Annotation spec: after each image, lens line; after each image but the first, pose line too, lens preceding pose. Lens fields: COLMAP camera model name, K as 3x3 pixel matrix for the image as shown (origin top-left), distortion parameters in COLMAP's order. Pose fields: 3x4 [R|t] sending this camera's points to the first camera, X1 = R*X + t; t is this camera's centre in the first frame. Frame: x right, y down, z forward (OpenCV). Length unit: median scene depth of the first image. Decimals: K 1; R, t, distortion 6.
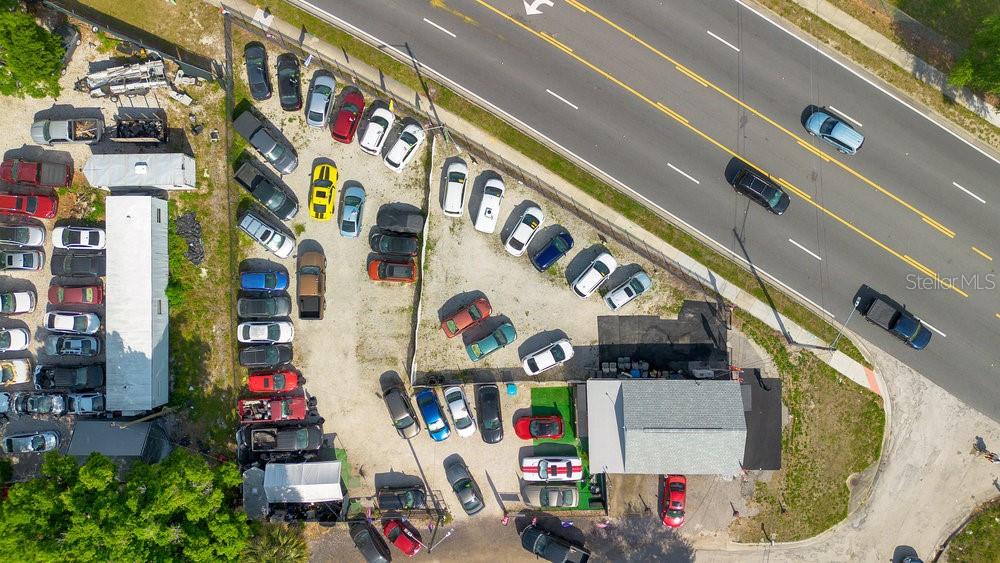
lens RADIAL K [[705.0, 0, 500.2], [0, 705.0, 281.8], [0, 0, 1]] dist [0.052055, -0.047748]
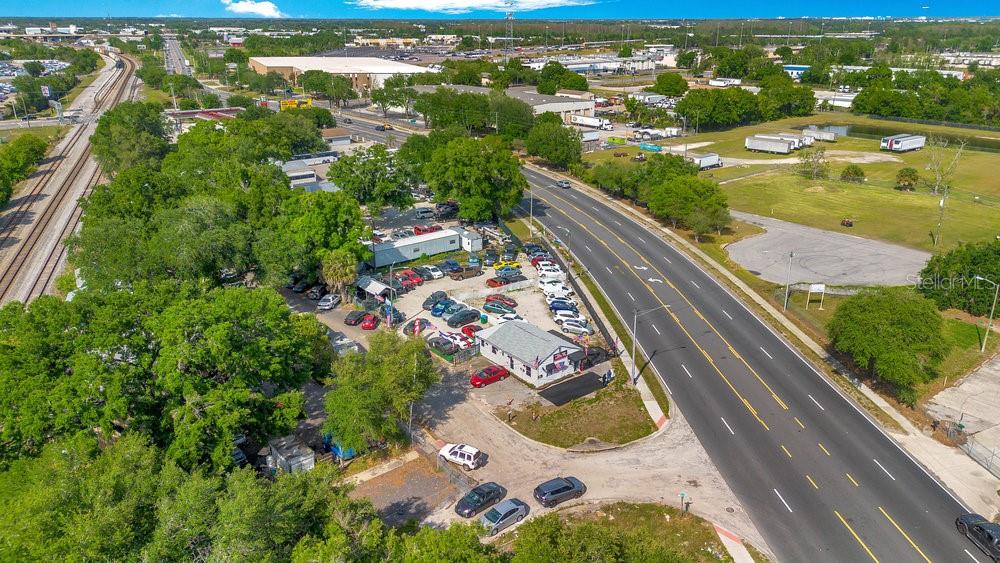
lens RADIAL K [[705.0, 0, 499.2], [0, 705.0, 278.2], [0, 0, 1]] dist [0.052055, -0.047748]
pose [[0.611059, 0.279024, -0.740778, 1.196273], [-0.791578, 0.219405, -0.570321, 1.013133], [0.003397, 0.934883, 0.354939, 0.331026]]
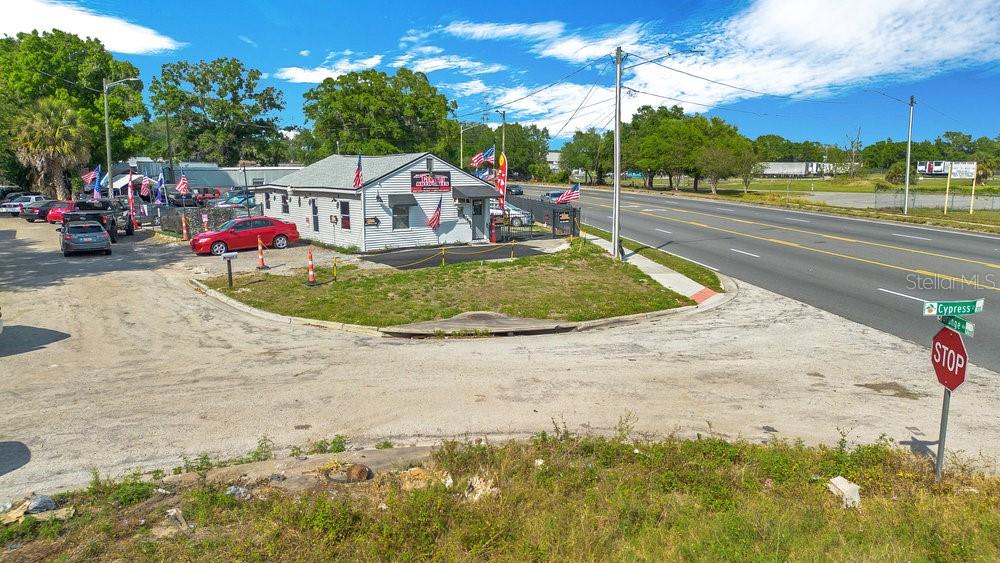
lens RADIAL K [[705.0, 0, 504.7], [0, 705.0, 282.3], [0, 0, 1]] dist [0.052055, -0.047748]
pose [[0.629652, 0.137157, -0.764674, 0.764894], [-0.776876, 0.109367, -0.620083, 0.483161], [-0.001419, 0.984493, 0.175417, 0.923917]]
